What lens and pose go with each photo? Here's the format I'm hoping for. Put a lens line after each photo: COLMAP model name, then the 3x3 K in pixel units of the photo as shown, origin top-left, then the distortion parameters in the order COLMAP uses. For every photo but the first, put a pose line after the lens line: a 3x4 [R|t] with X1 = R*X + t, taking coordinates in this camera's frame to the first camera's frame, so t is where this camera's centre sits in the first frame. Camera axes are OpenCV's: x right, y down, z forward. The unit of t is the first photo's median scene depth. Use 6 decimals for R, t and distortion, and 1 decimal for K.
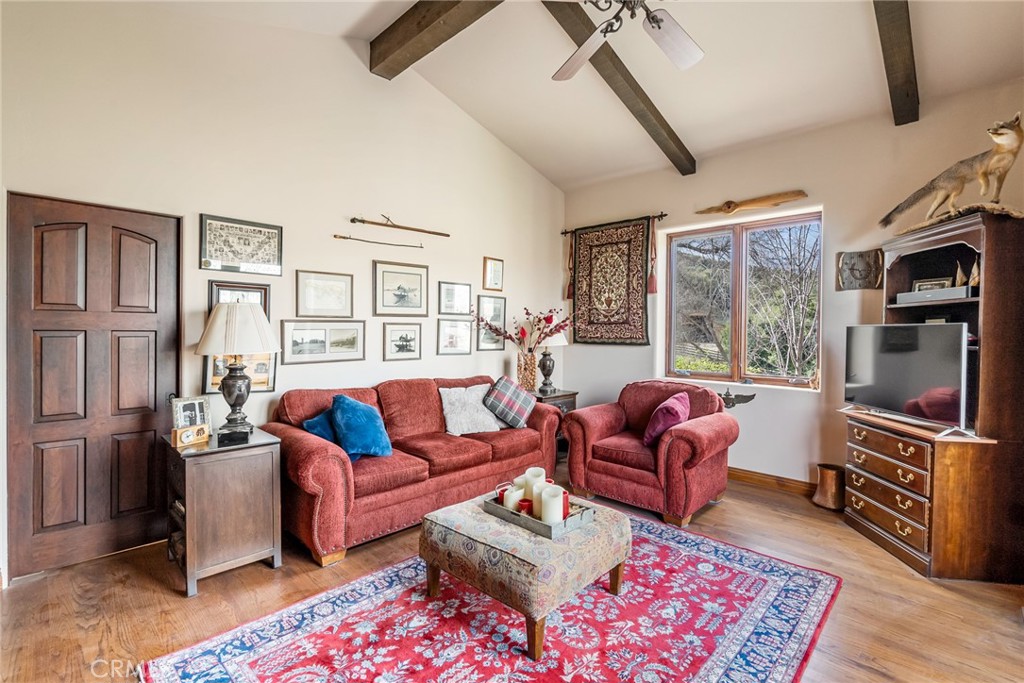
lens RADIAL K [[472.4, 0, 513.0], [0, 472.4, 330.4], [0, 0, 1]] dist [-0.006338, 0.001621]
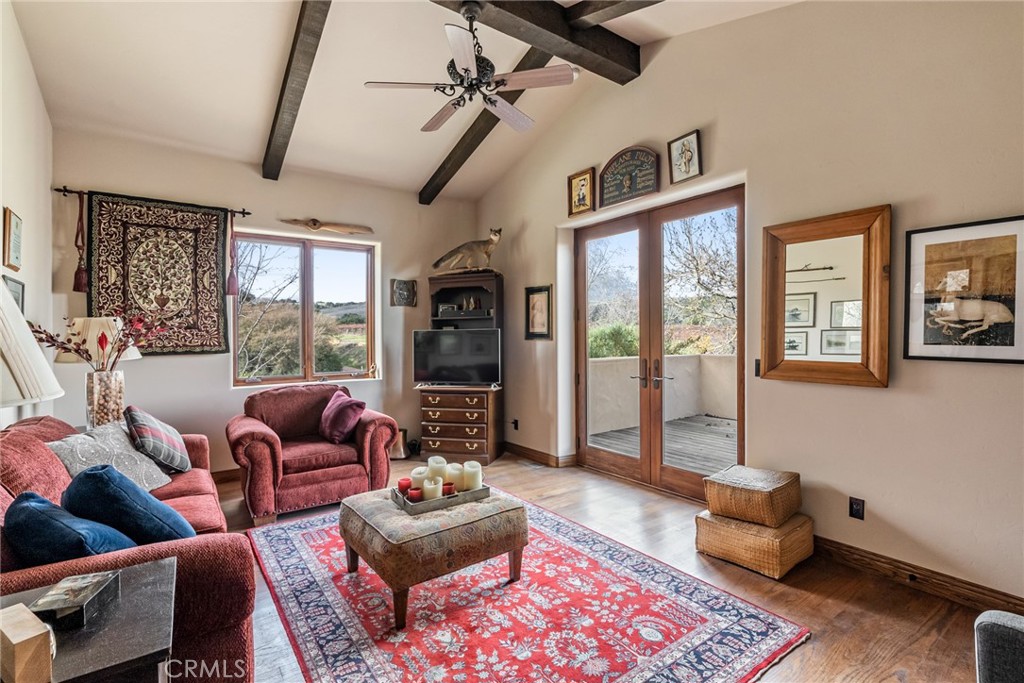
lens RADIAL K [[472.4, 0, 512.6], [0, 472.4, 342.8], [0, 0, 1]] dist [-0.006338, 0.001621]
pose [[0.171322, -0.023832, 0.984927, -0.502707], [0.012919, 0.999676, 0.021942, -0.000270], [-0.985130, 0.008965, 0.171575, 0.312480]]
